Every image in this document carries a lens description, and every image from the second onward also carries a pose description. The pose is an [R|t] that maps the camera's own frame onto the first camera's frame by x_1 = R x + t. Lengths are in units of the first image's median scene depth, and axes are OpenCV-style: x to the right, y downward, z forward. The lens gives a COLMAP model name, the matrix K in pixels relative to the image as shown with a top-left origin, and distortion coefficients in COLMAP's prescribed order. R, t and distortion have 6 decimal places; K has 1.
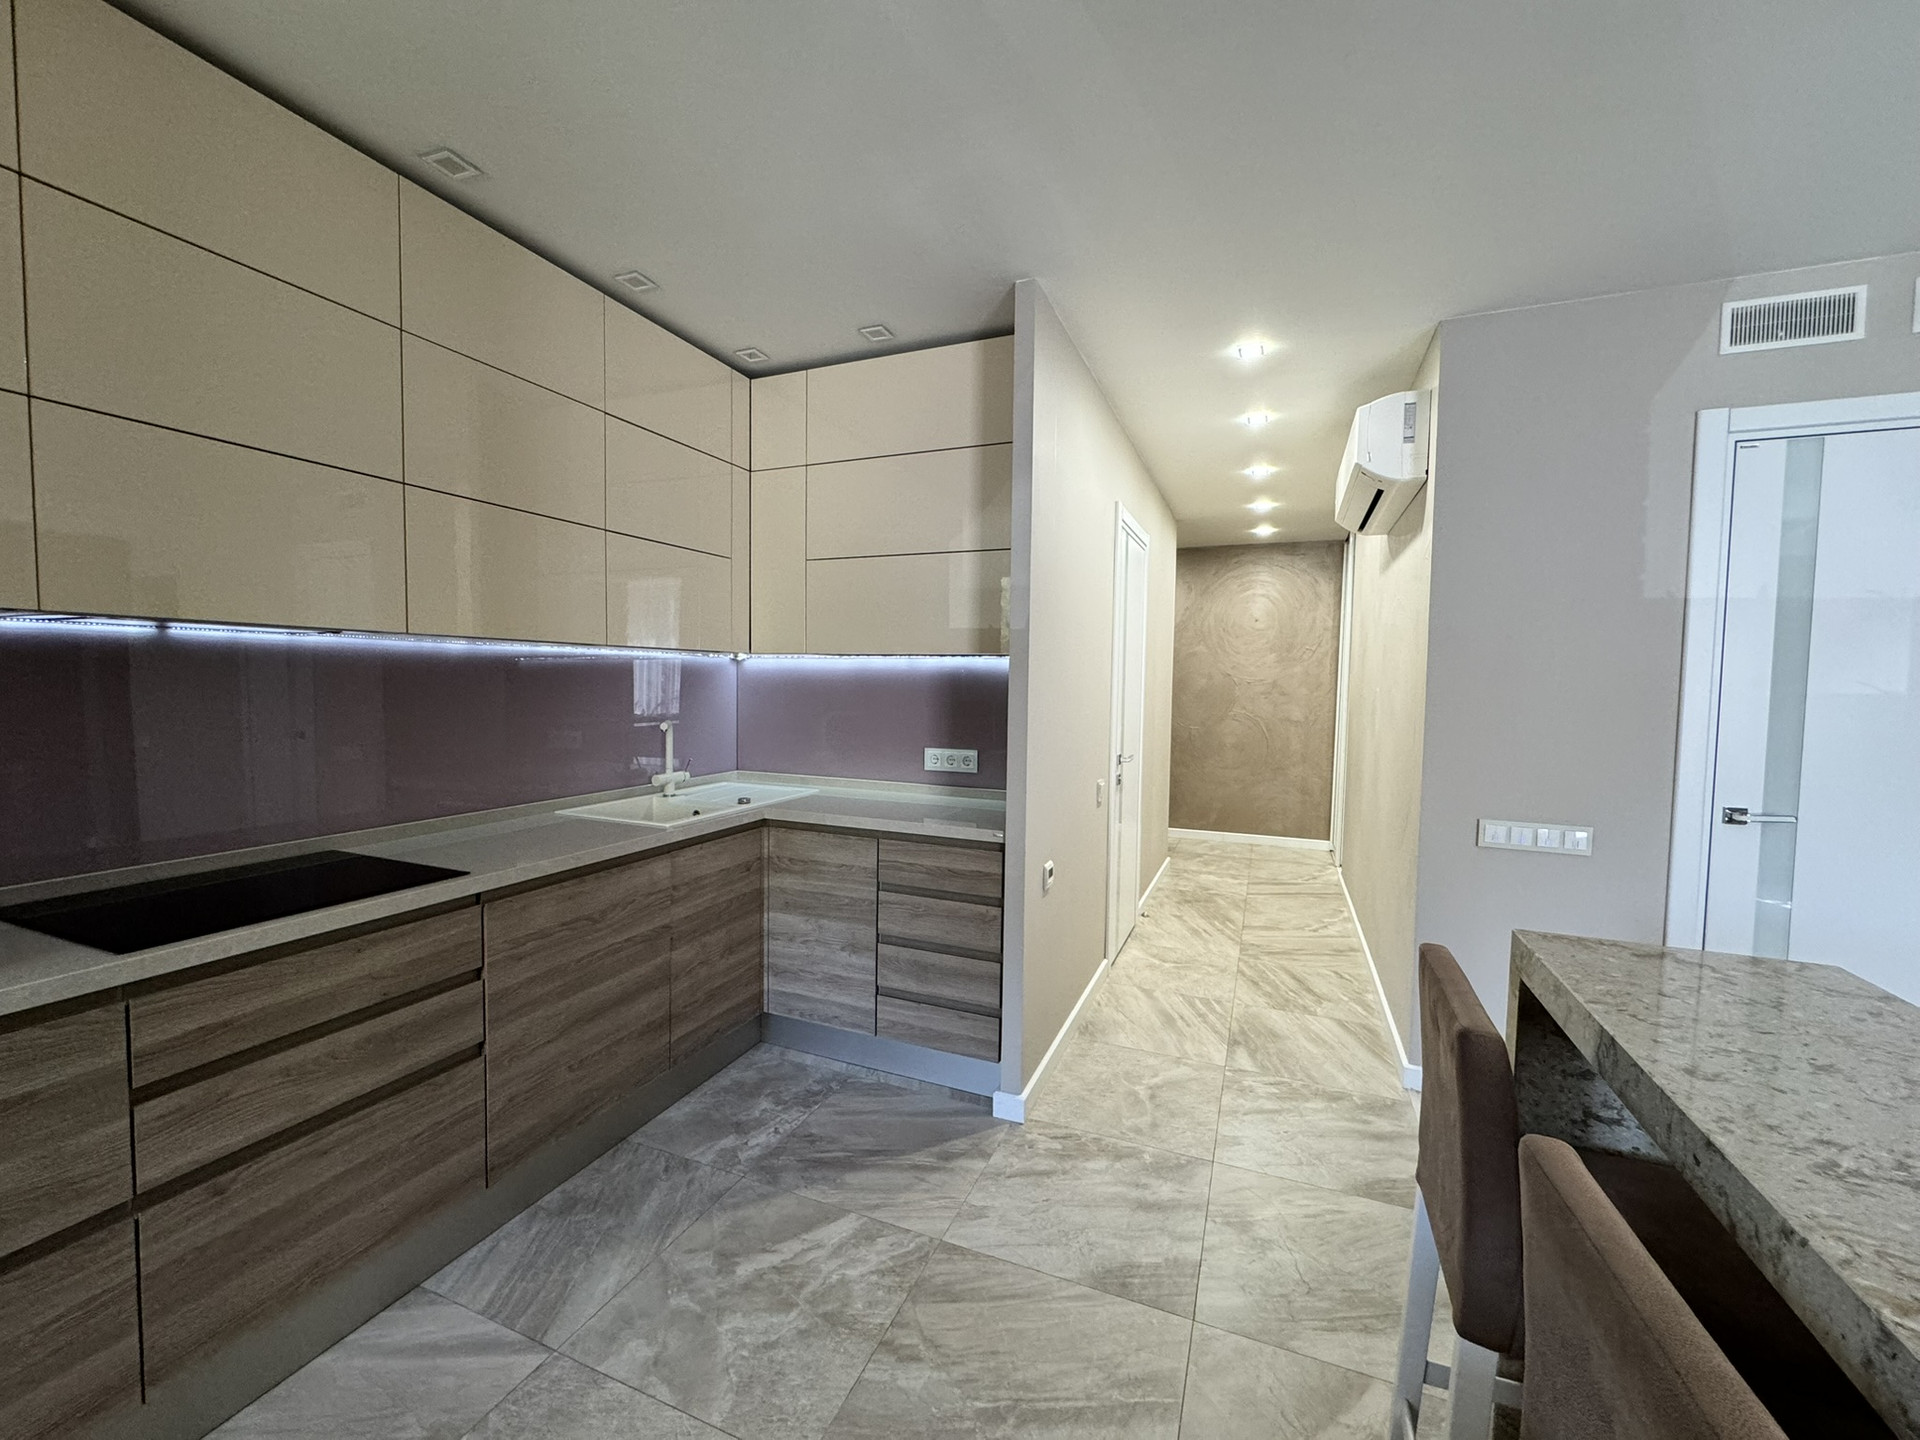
lens RADIAL K [[764.2, 0, 958.9], [0, 764.2, 718.4], [0, 0, 1]] dist [-0.001172, 0.000298]
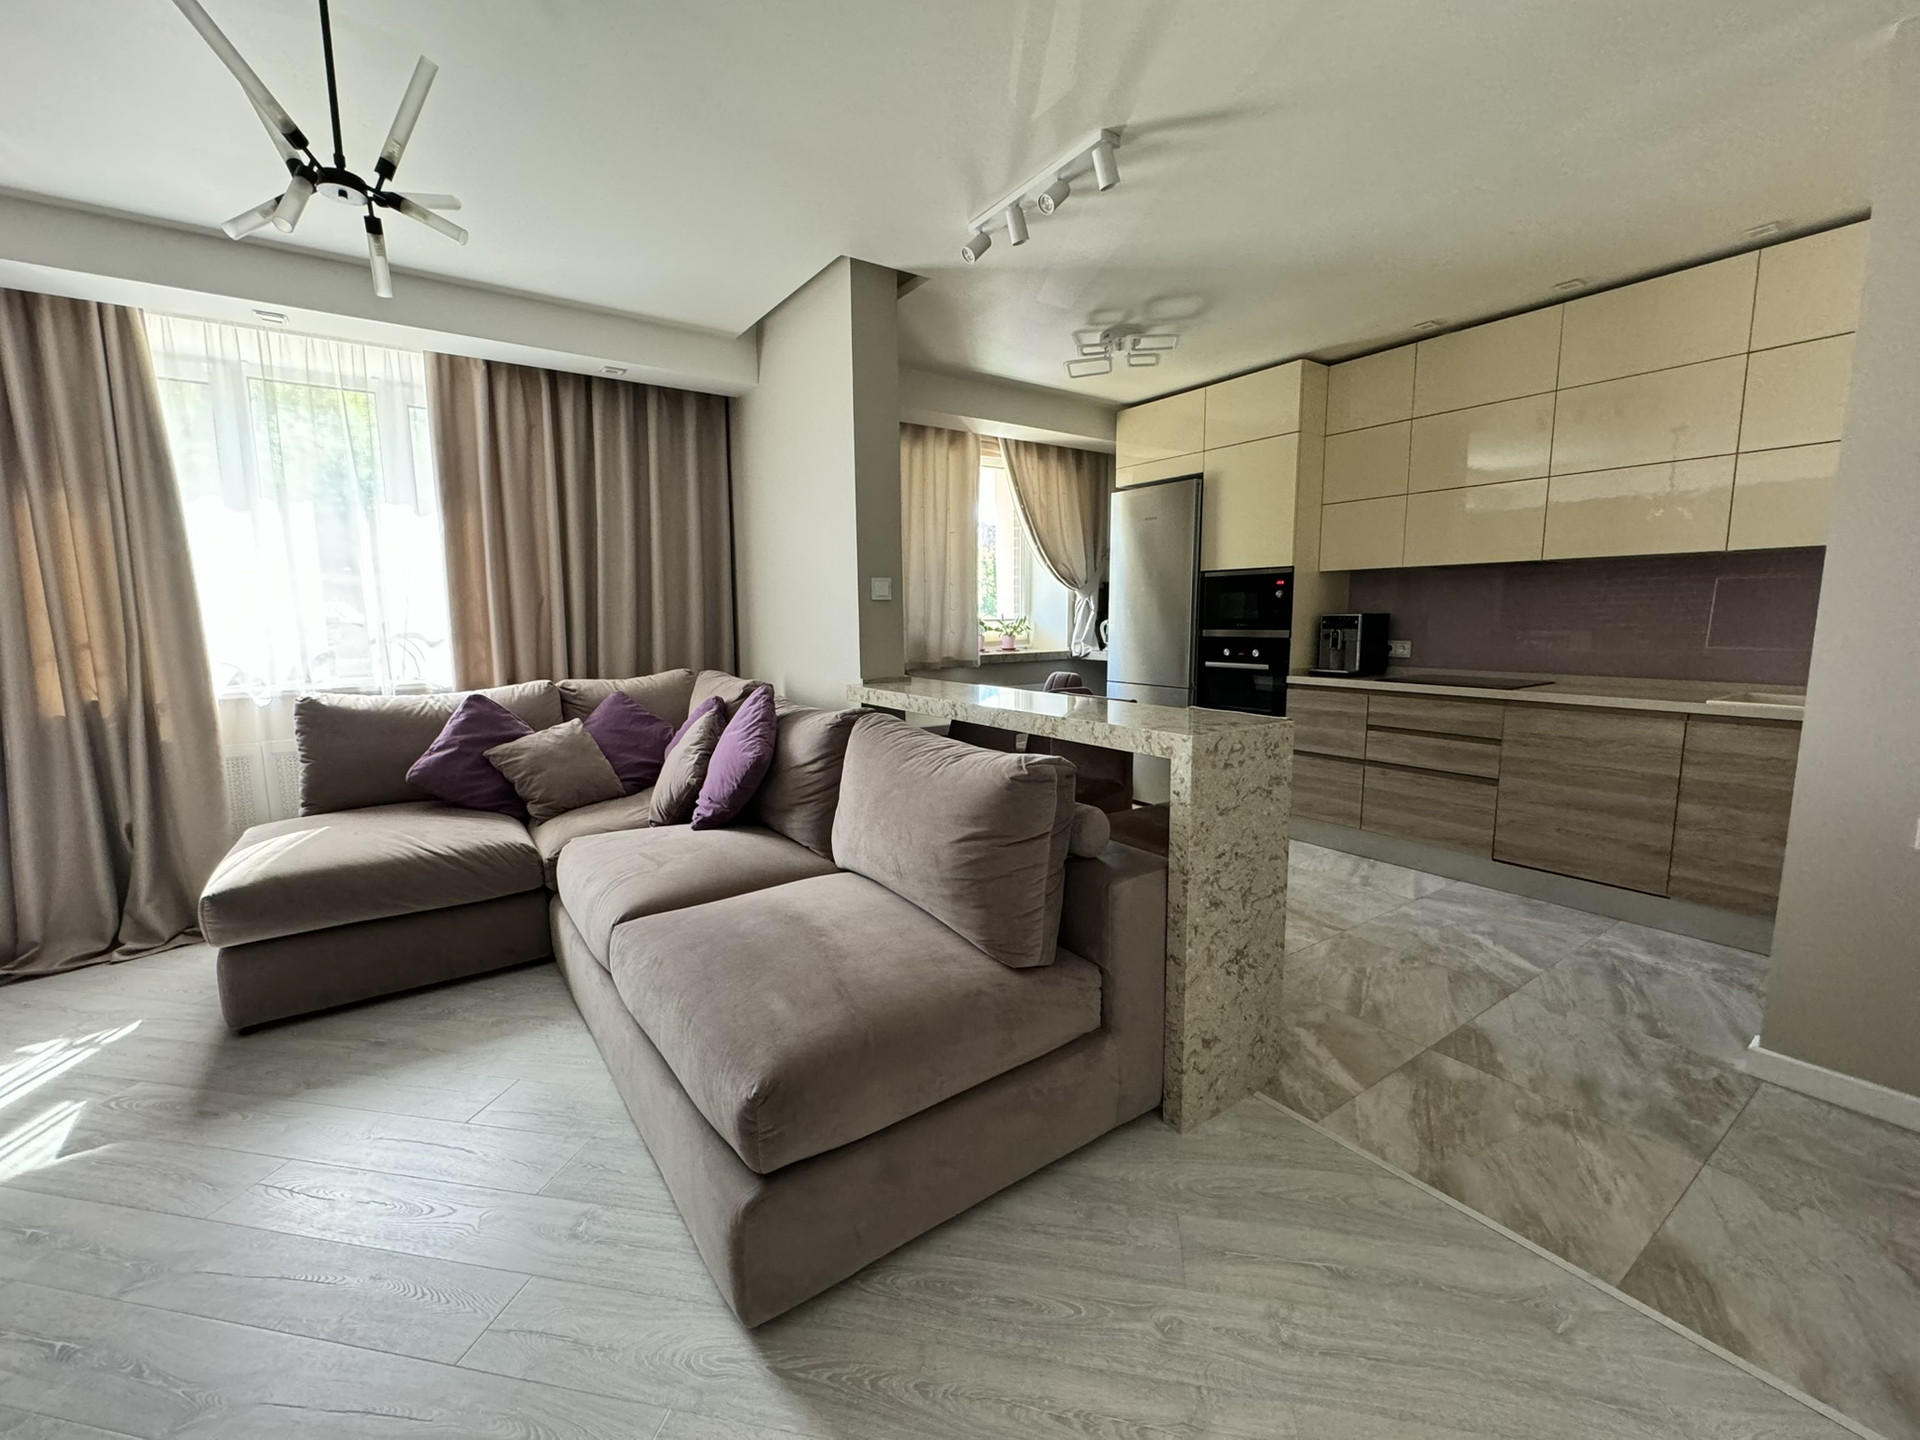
lens RADIAL K [[788.0, 0, 960.0], [0, 788.0, 720.0], [0, 0, 1]] dist [-0.000995, 0.000304]
pose [[-0.538176, 0.102833, -0.836536, 1.278541], [-0.040653, 0.988207, 0.147631, 0.035028], [0.841852, 0.113459, -0.527649, 0.673051]]
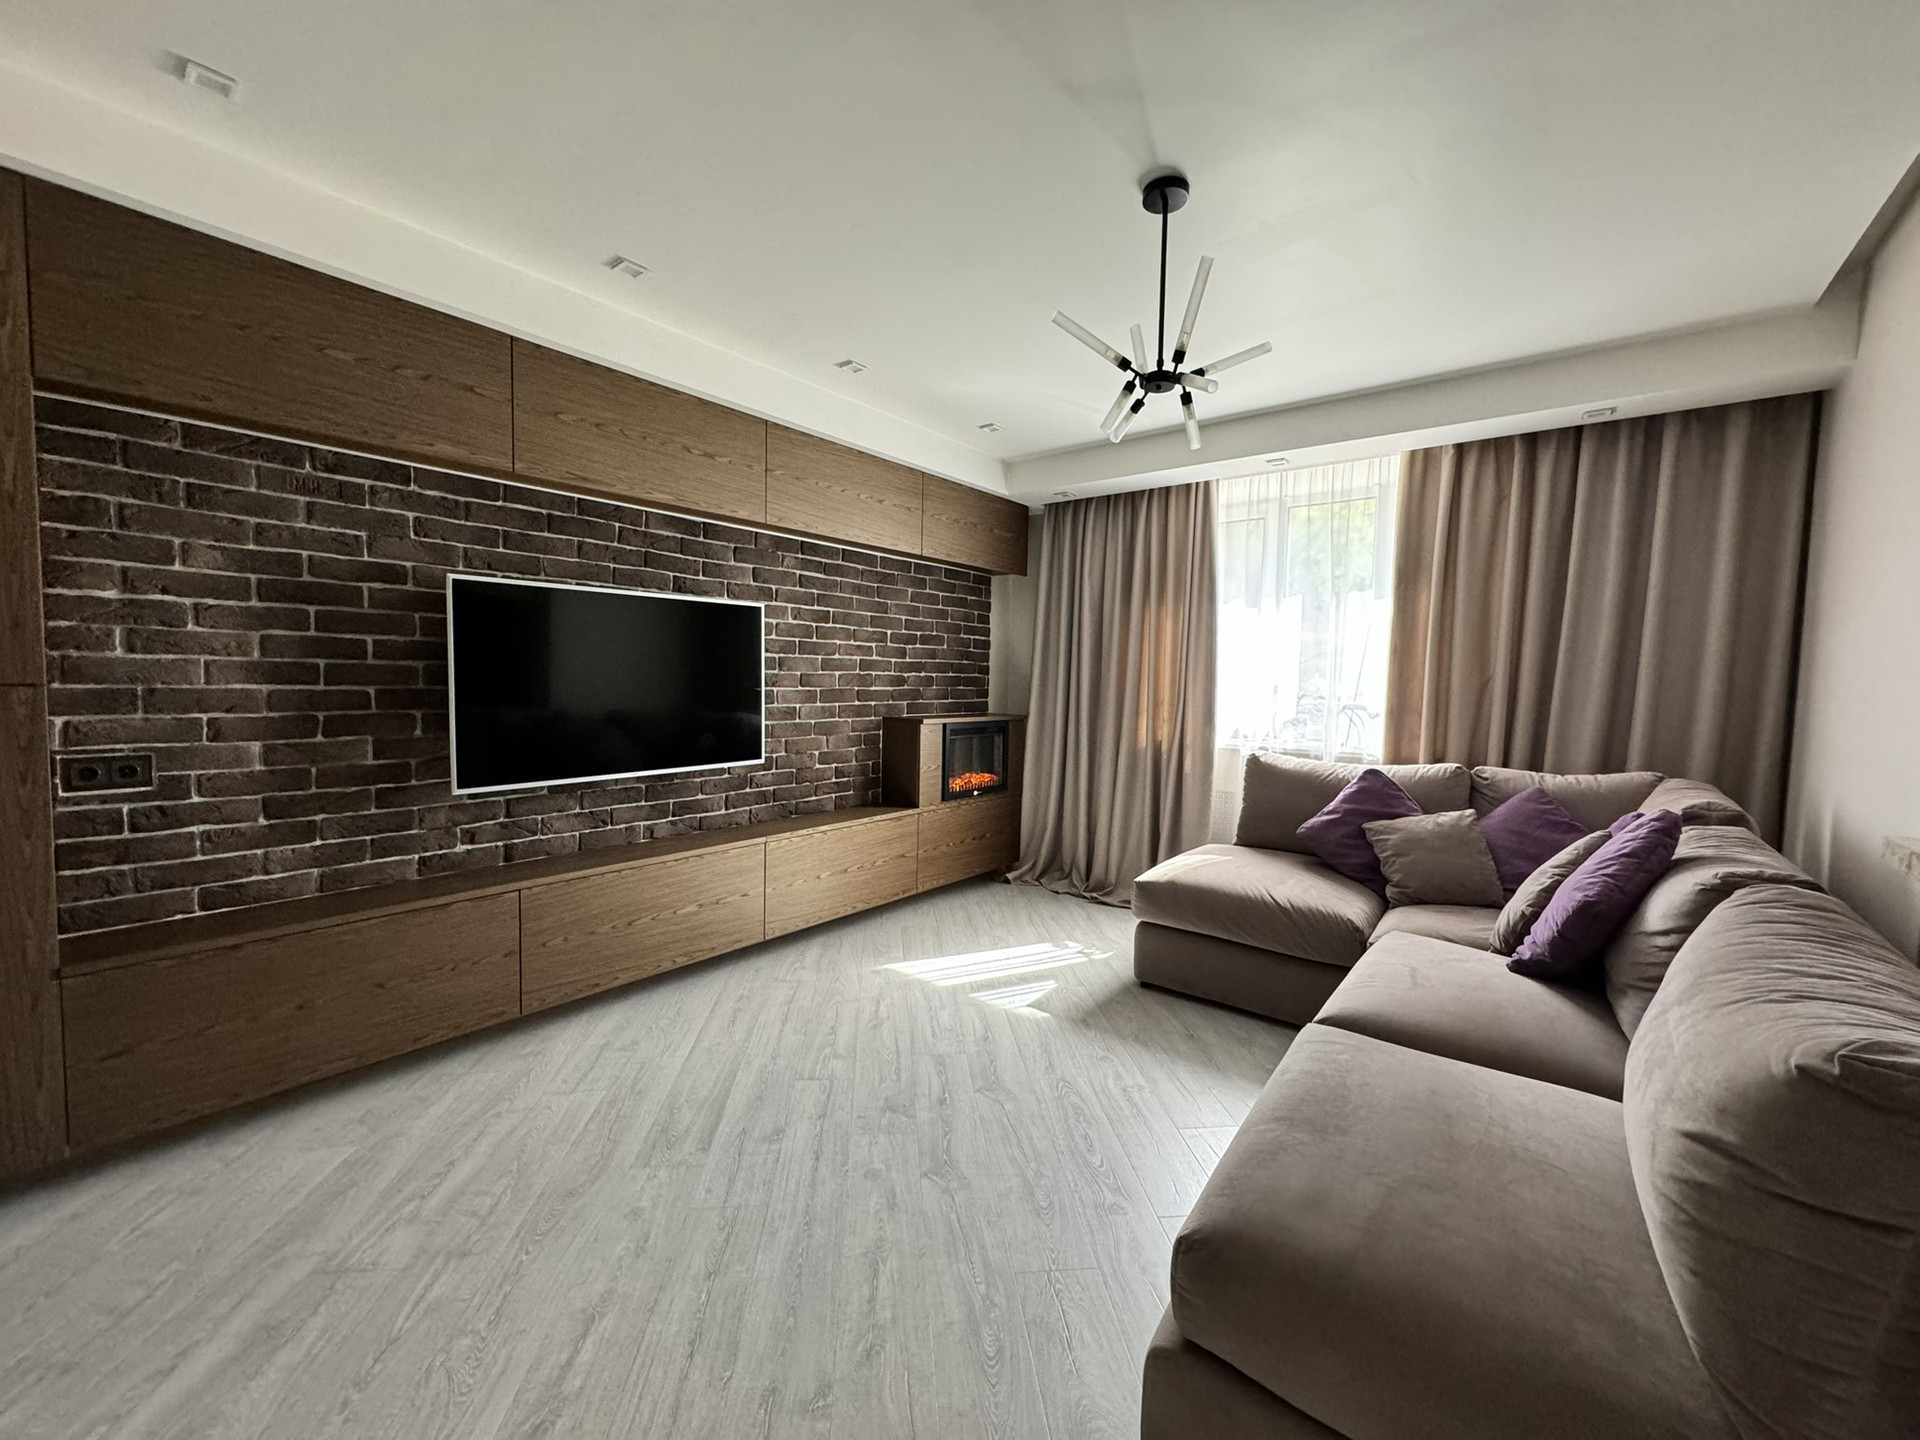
lens RADIAL K [[764.2, 0, 958.9], [0, 764.2, 718.4], [0, 0, 1]] dist [-0.001172, 0.000298]
pose [[-0.960004, -0.050002, 0.275486, 0.932095], [-0.021252, 0.994099, 0.106375, 0.005285], [-0.279179, 0.096266, -0.955401, 0.763659]]
